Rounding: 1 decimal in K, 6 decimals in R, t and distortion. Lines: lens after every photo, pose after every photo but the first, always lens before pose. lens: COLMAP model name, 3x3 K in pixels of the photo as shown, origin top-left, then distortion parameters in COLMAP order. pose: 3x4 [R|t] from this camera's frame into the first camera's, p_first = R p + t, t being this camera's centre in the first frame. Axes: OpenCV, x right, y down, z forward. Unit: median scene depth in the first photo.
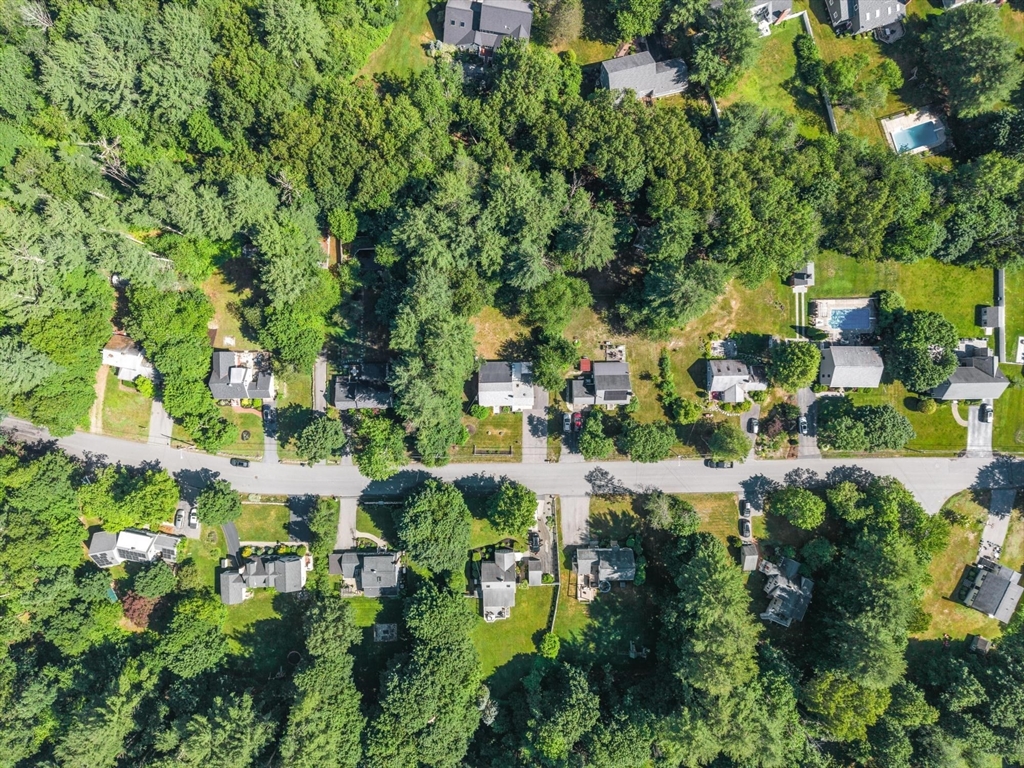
lens RADIAL K [[691.5, 0, 512.0], [0, 691.5, 384.0], [0, 0, 1]] dist [0.001952, -0.000637]
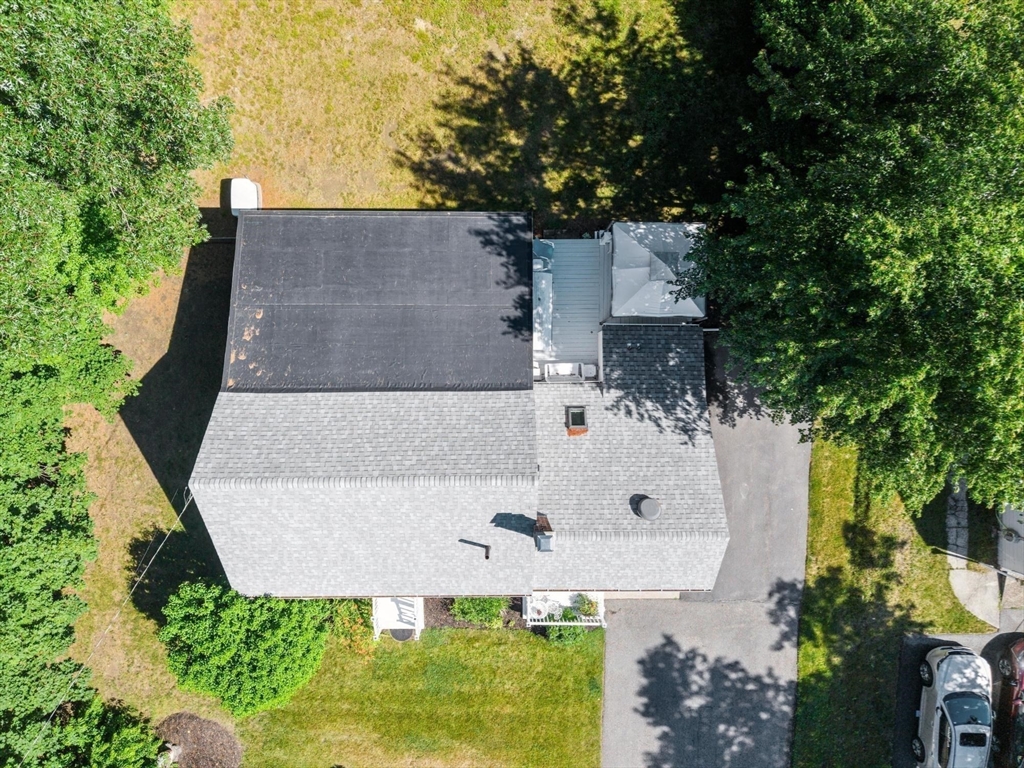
lens RADIAL K [[691.5, 0, 512.0], [0, 691.5, 384.0], [0, 0, 1]] dist [0.001952, -0.000637]
pose [[0.999587, 0.018774, 0.021736, -0.005448], [-0.018581, 0.999787, -0.009031, -0.002667], [-0.021901, 0.008623, 0.999723, 0.874380]]
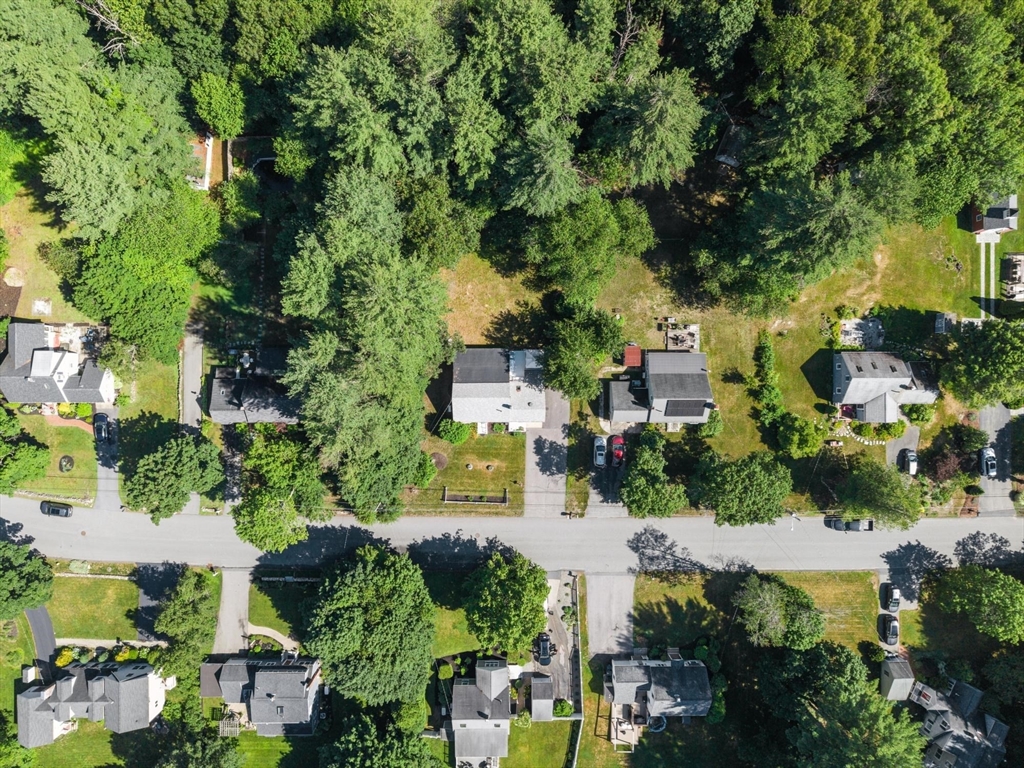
lens RADIAL K [[691.5, 0, 512.0], [0, 691.5, 384.0], [0, 0, 1]] dist [0.001952, -0.000637]
pose [[0.999858, 0.016805, -0.000978, 0.003087], [-0.016810, 0.999847, -0.004866, 0.001209], [0.000896, 0.004881, 0.999988, 0.399444]]
